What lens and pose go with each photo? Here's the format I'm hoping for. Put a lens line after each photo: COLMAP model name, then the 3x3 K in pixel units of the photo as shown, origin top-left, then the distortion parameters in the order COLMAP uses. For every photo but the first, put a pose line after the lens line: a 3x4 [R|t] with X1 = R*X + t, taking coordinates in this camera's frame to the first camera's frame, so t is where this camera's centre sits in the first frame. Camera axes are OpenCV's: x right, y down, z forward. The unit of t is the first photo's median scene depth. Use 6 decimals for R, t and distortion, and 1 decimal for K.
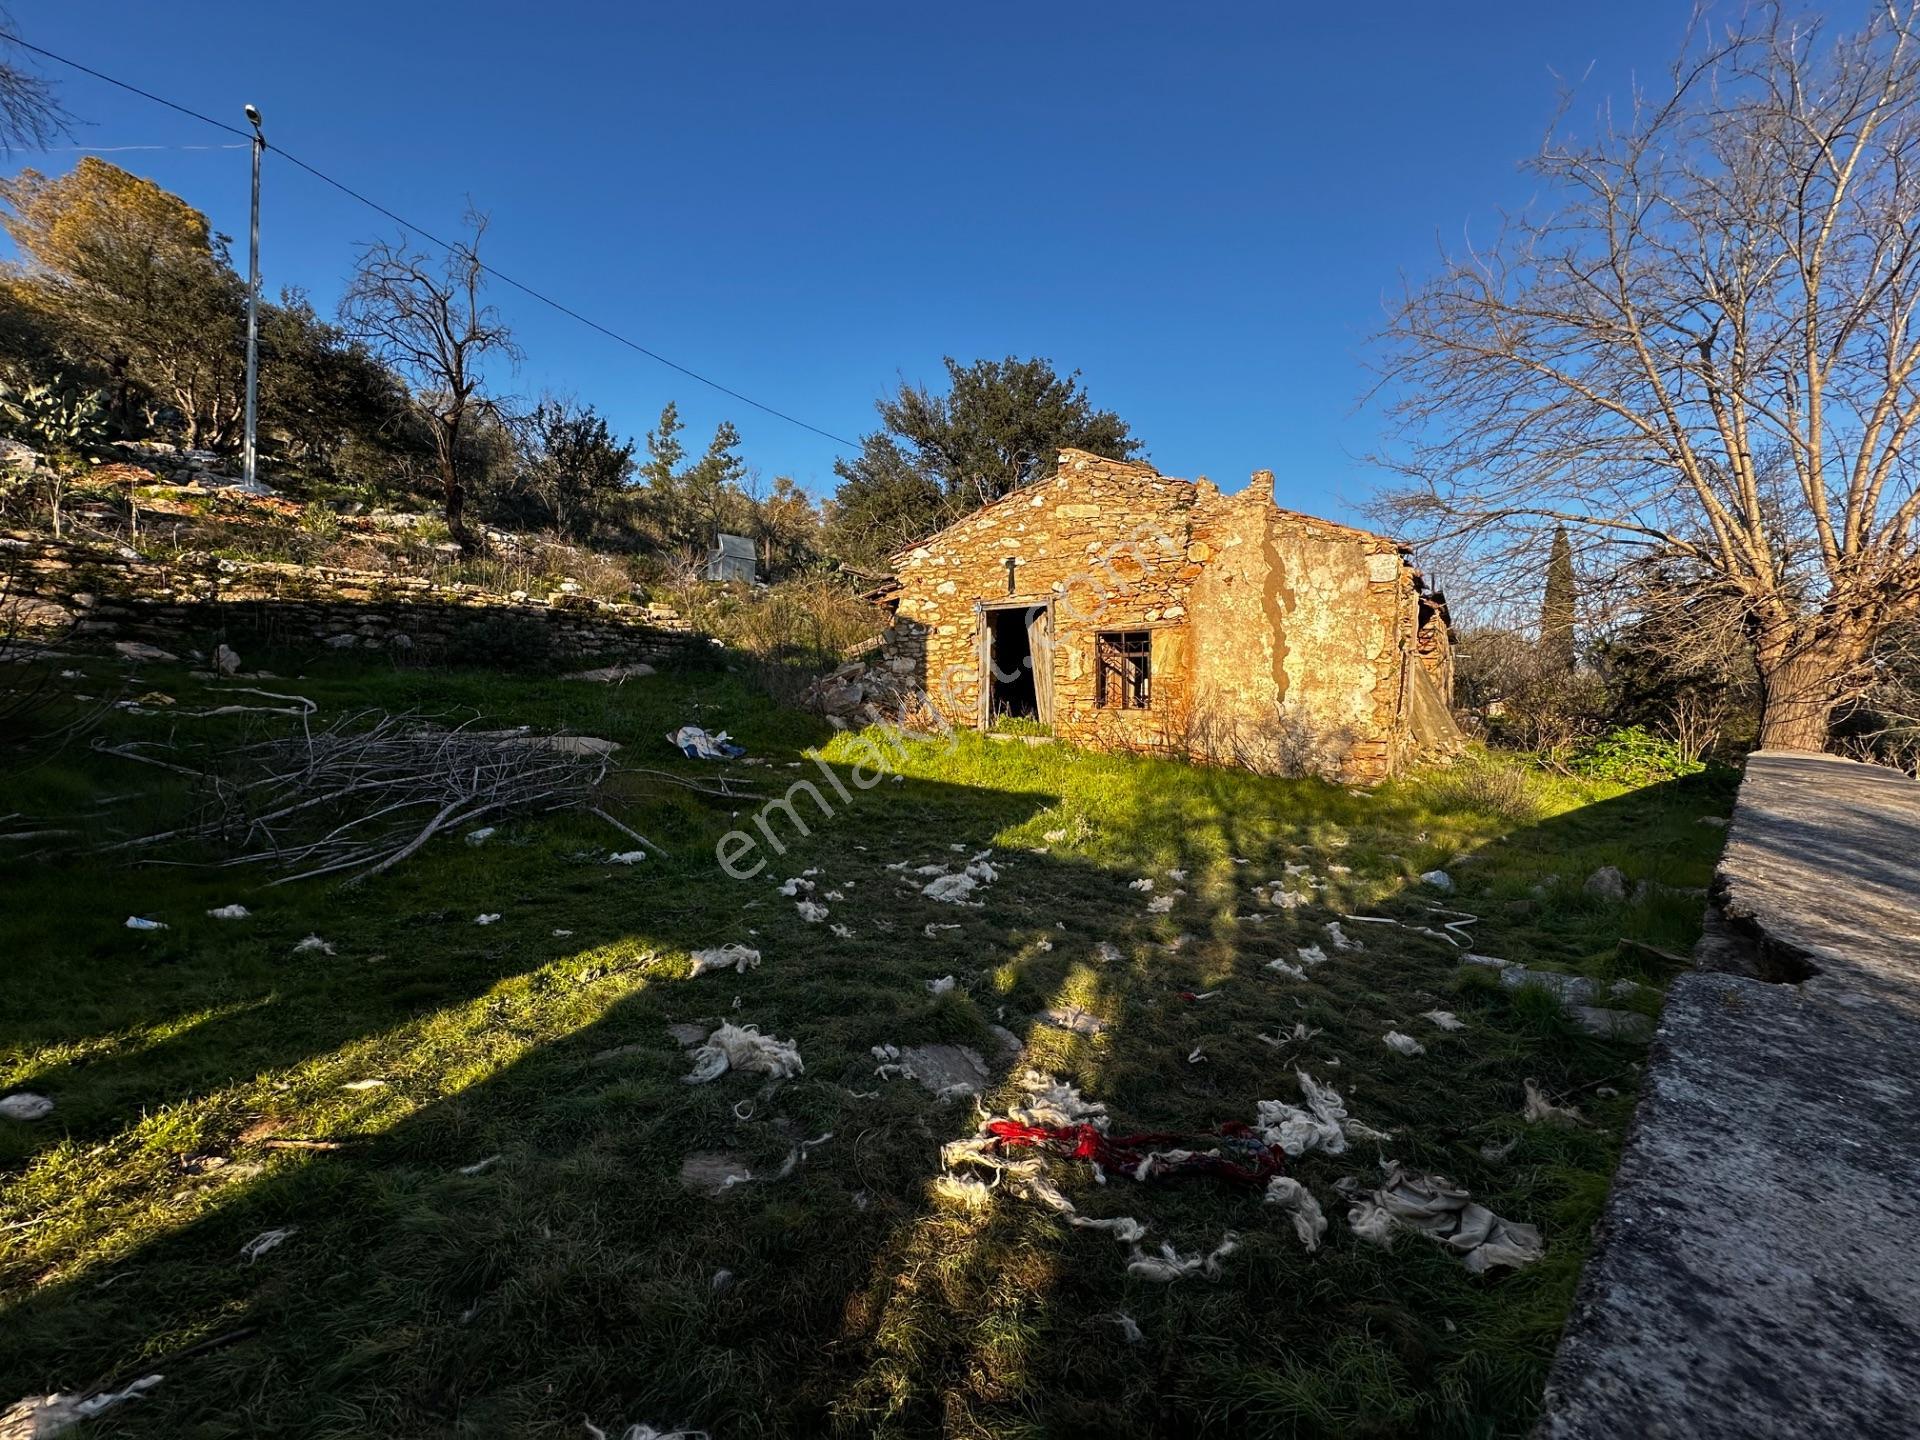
lens RADIAL K [[761.1, 0, 959.1], [0, 761.1, 721.8], [0, 0, 1]] dist [-0.002786, 0.000421]
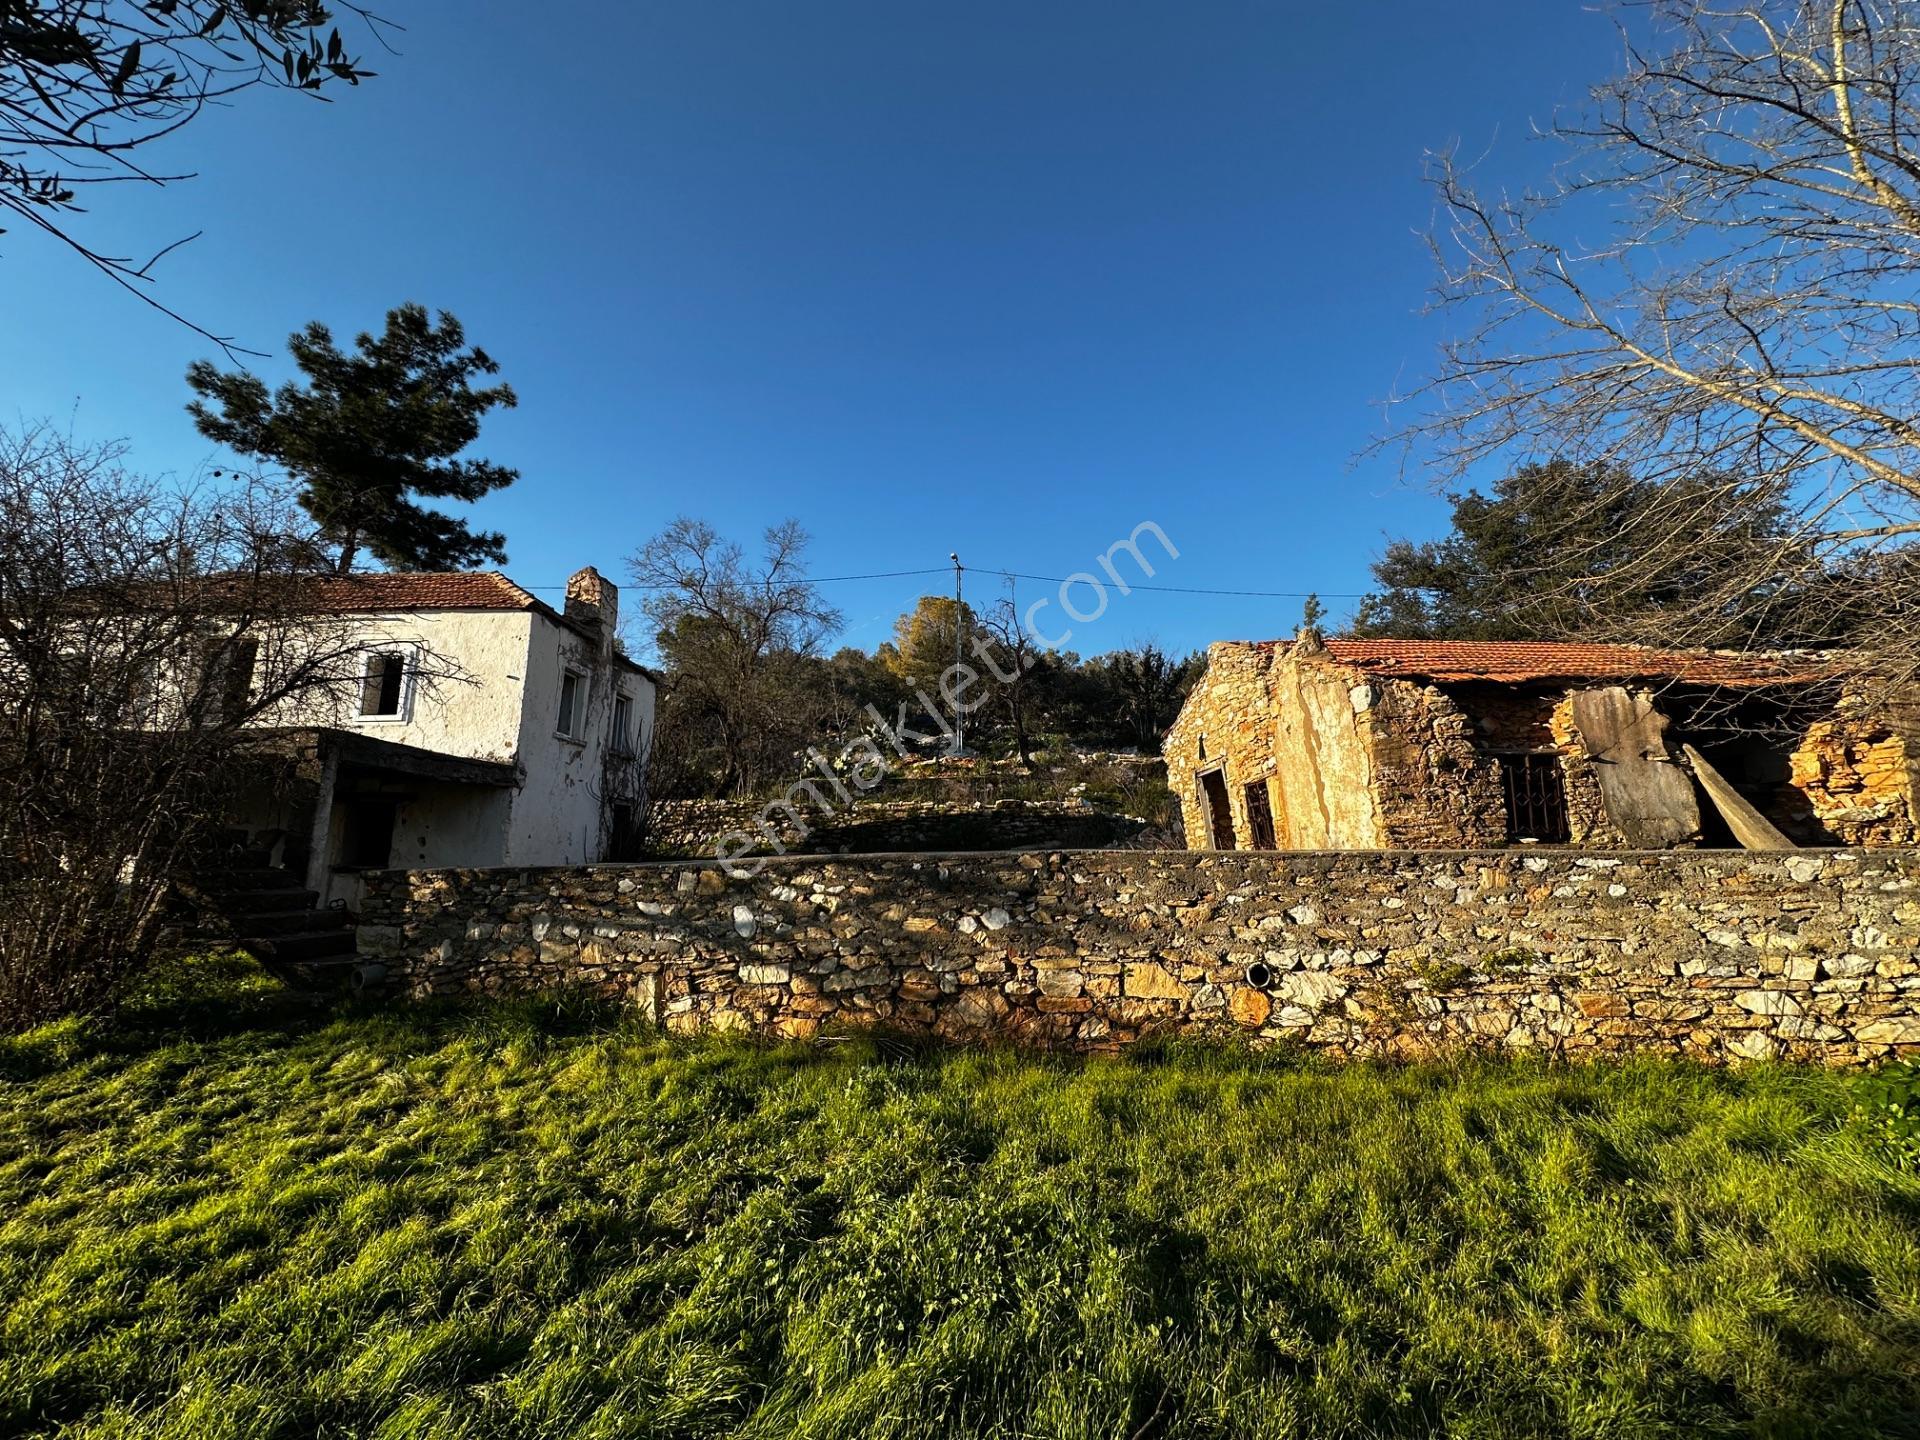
lens RADIAL K [[761.1, 0, 957.6], [0, 761.1, 722.3], [0, 0, 1]] dist [-0.002786, 0.000421]
pose [[0.599642, -0.191630, -0.776986, 0.871208], [0.004568, 0.971711, -0.236130, 0.063884], [0.800255, 0.138044, 0.583554, -0.050687]]
